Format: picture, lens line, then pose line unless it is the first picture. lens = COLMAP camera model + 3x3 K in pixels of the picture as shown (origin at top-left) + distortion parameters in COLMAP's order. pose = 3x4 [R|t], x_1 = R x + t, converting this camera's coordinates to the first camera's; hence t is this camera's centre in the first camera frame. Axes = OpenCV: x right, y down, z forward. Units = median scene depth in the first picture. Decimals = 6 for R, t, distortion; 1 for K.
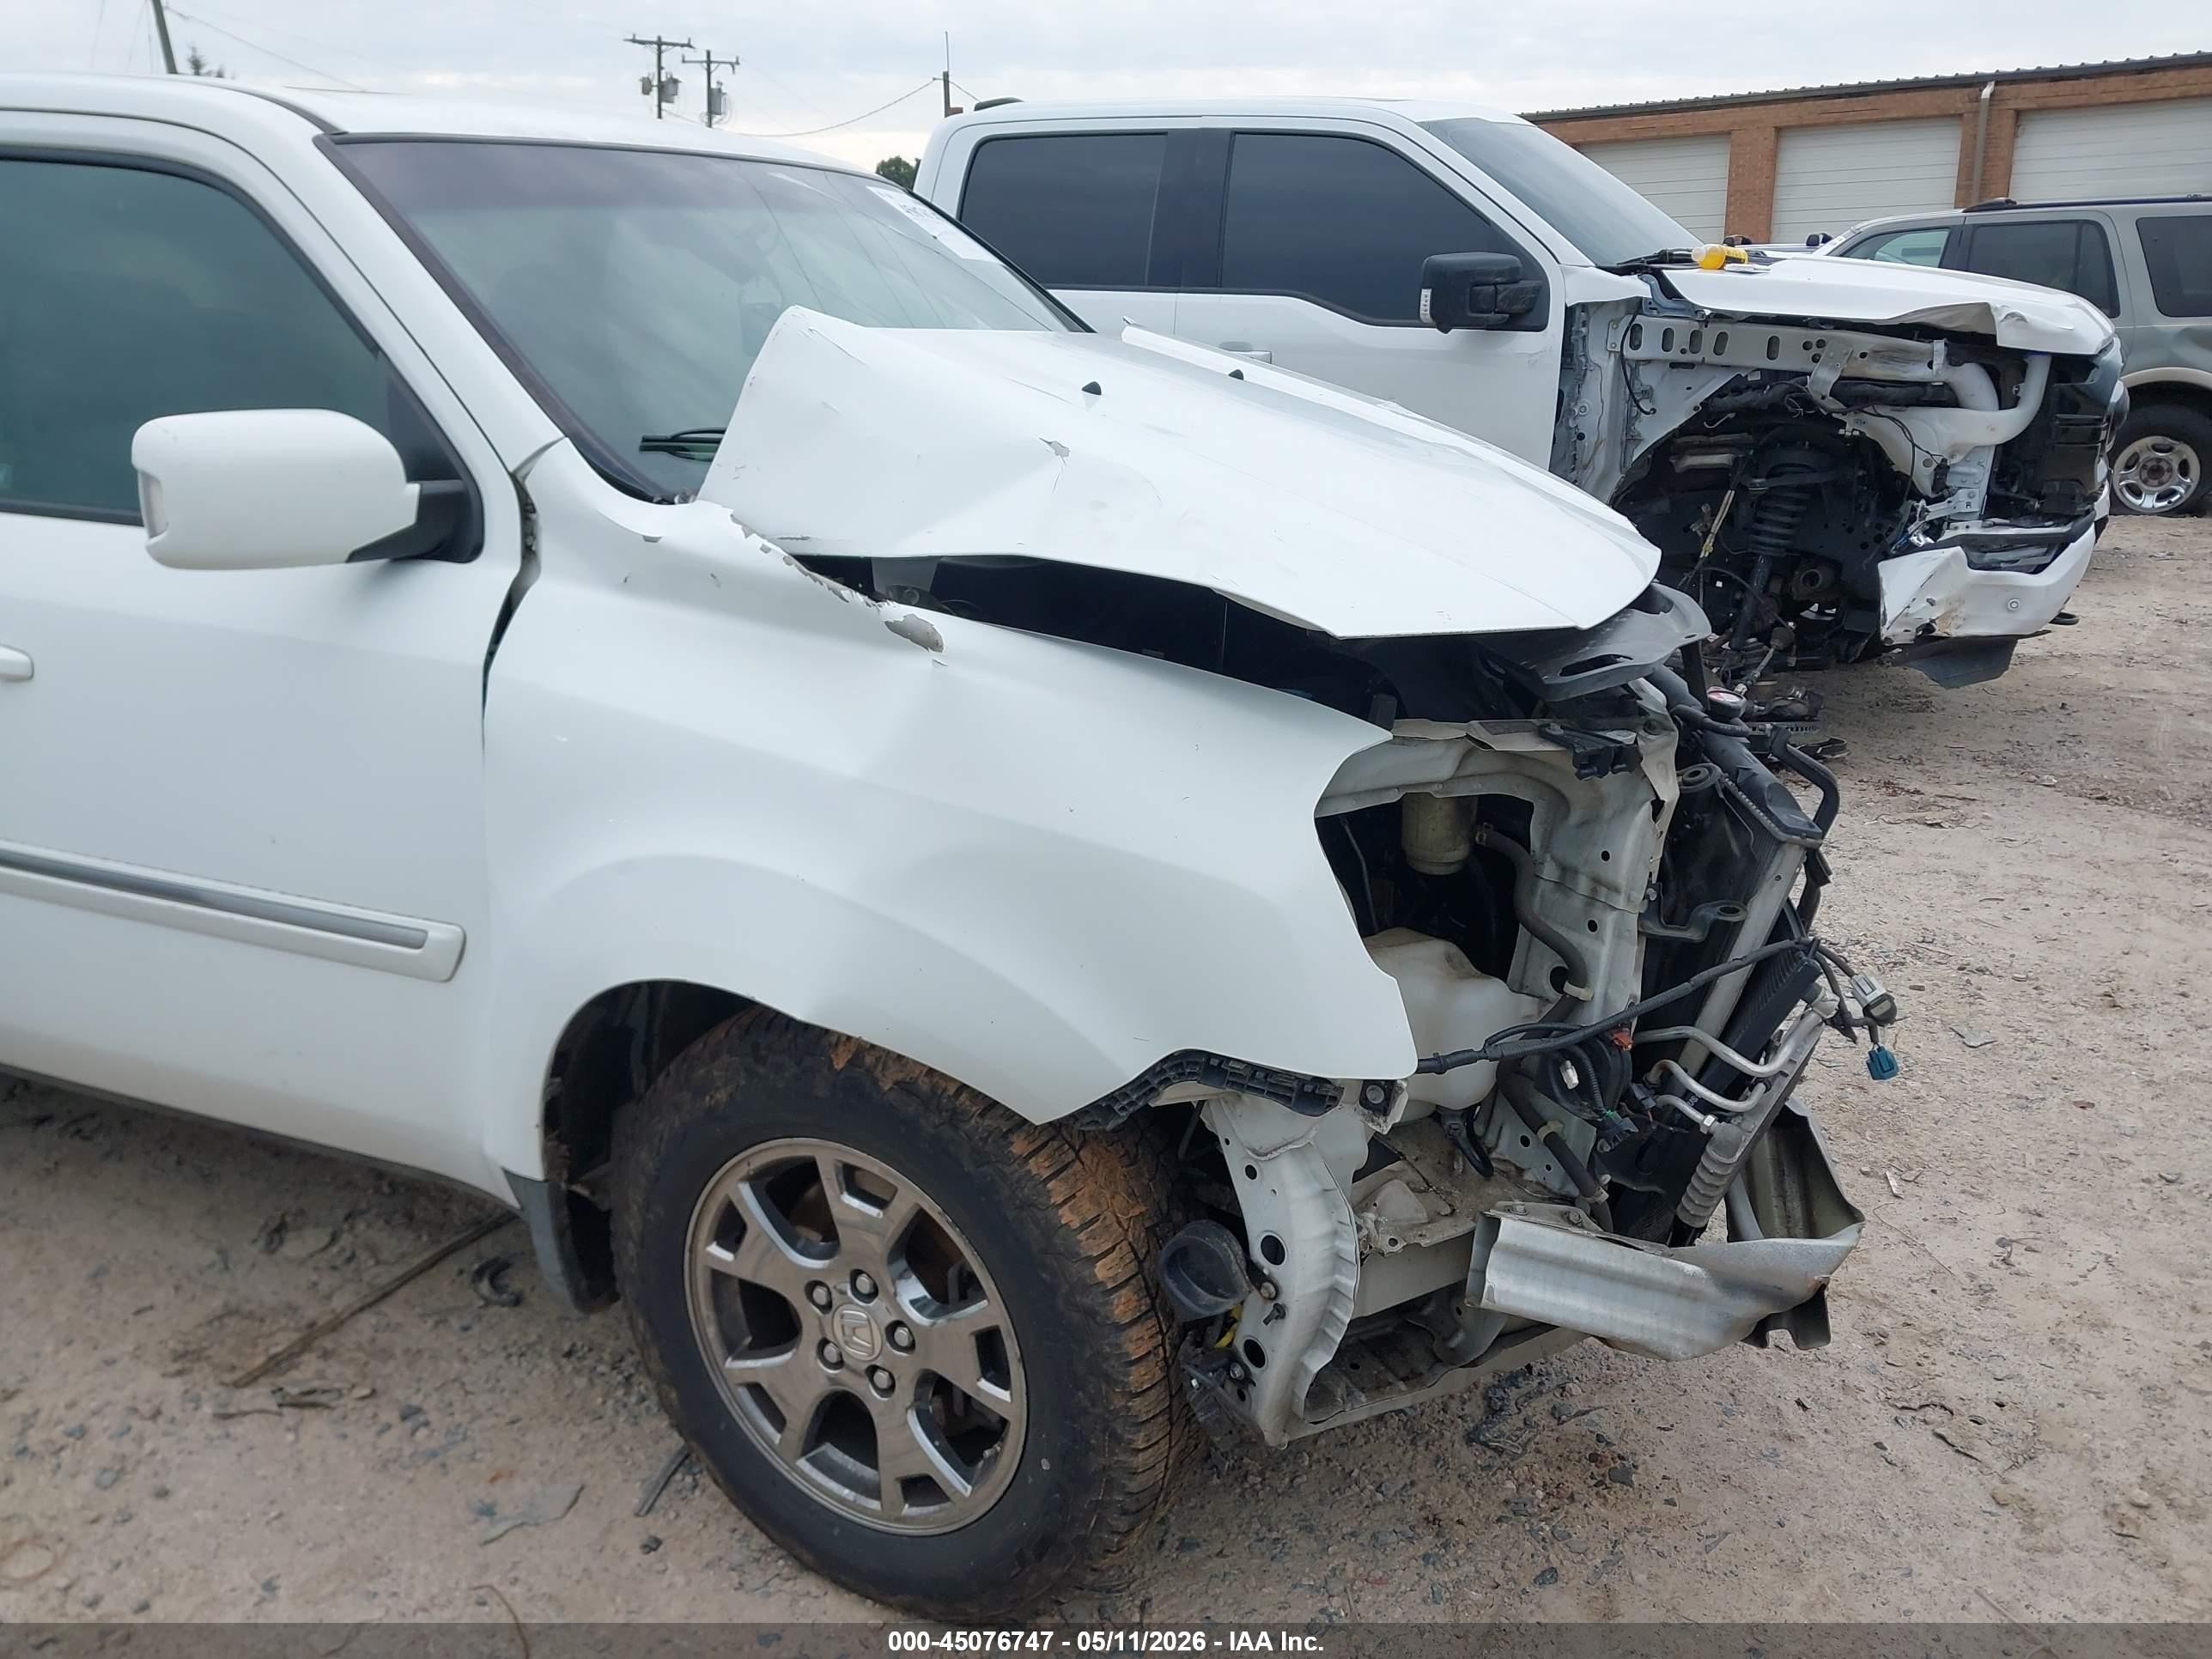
lens RADIAL K [[1771.5, 0, 1109.6], [0, 1771.5, 840.3], [0, 0, 1]] dist [0.004969, 0.007344]
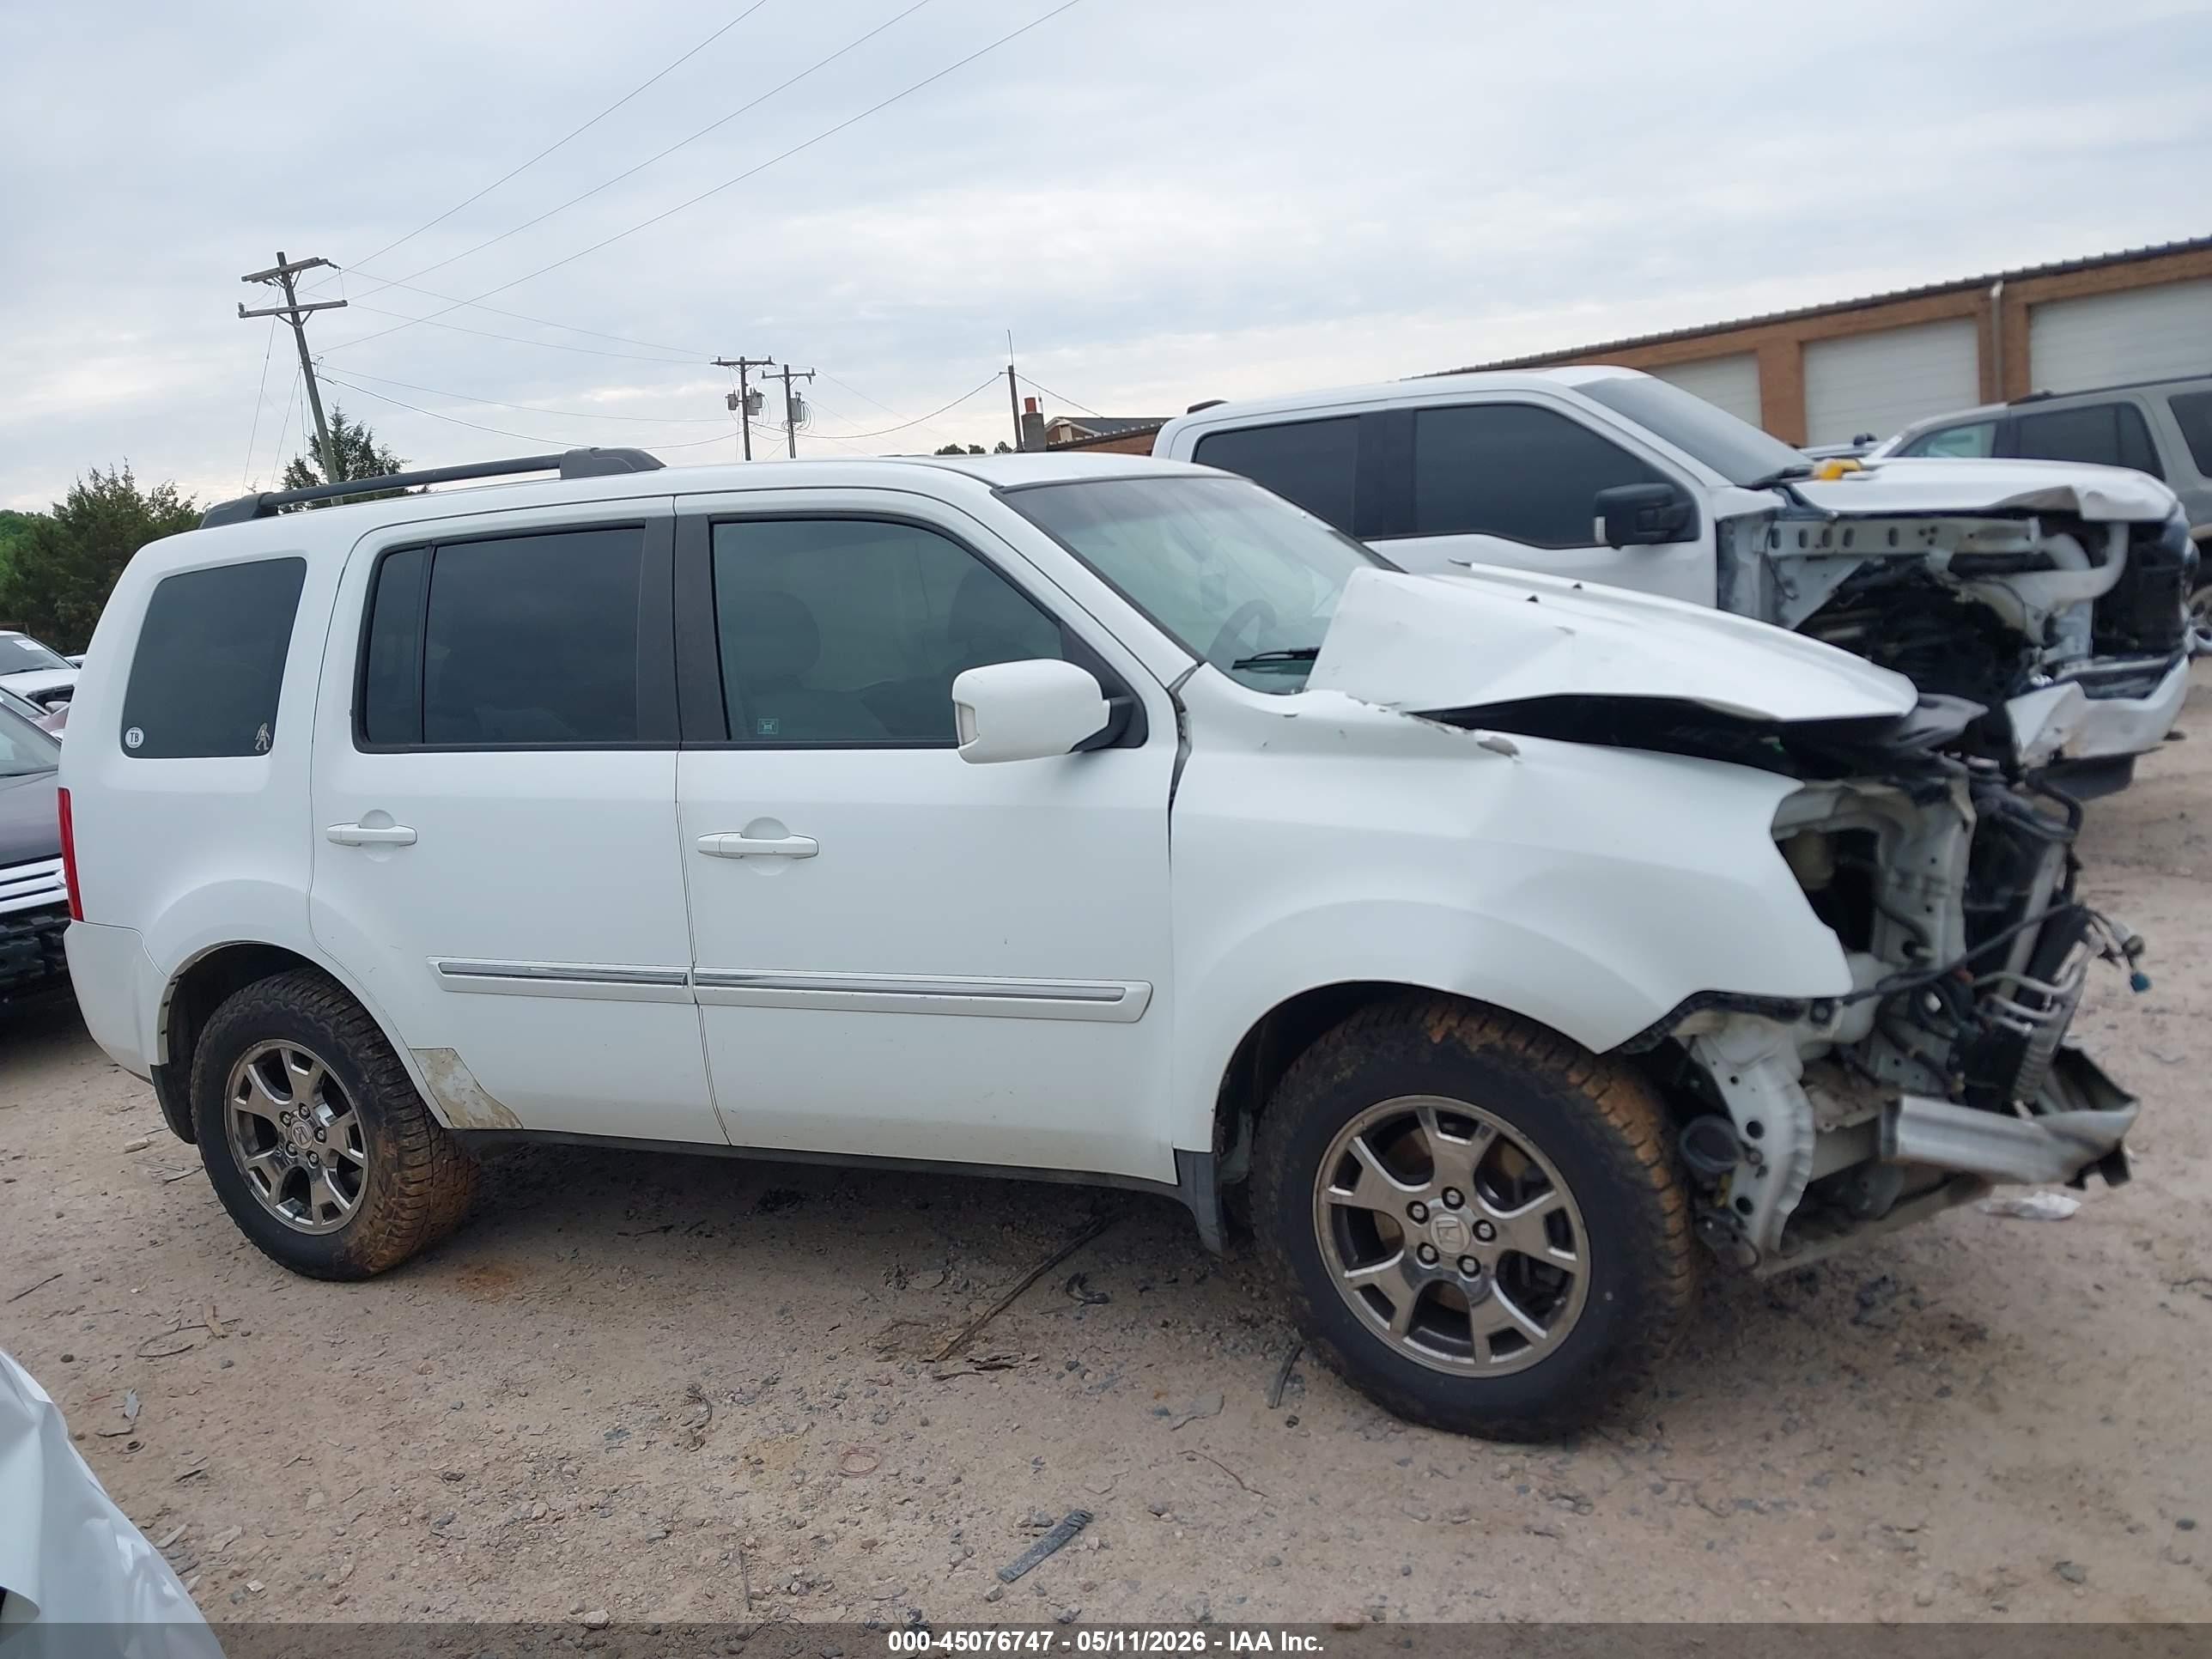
lens RADIAL K [[1762.7, 0, 1106.0], [0, 1762.7, 829.5], [0, 0, 1]] dist [0.016925, 0.000784]
pose [[0.995631, -0.084742, -0.039209, -0.280745], [0.078352, 0.986640, -0.142837, 0.108985], [0.050790, 0.139141, 0.988969, -0.423764]]
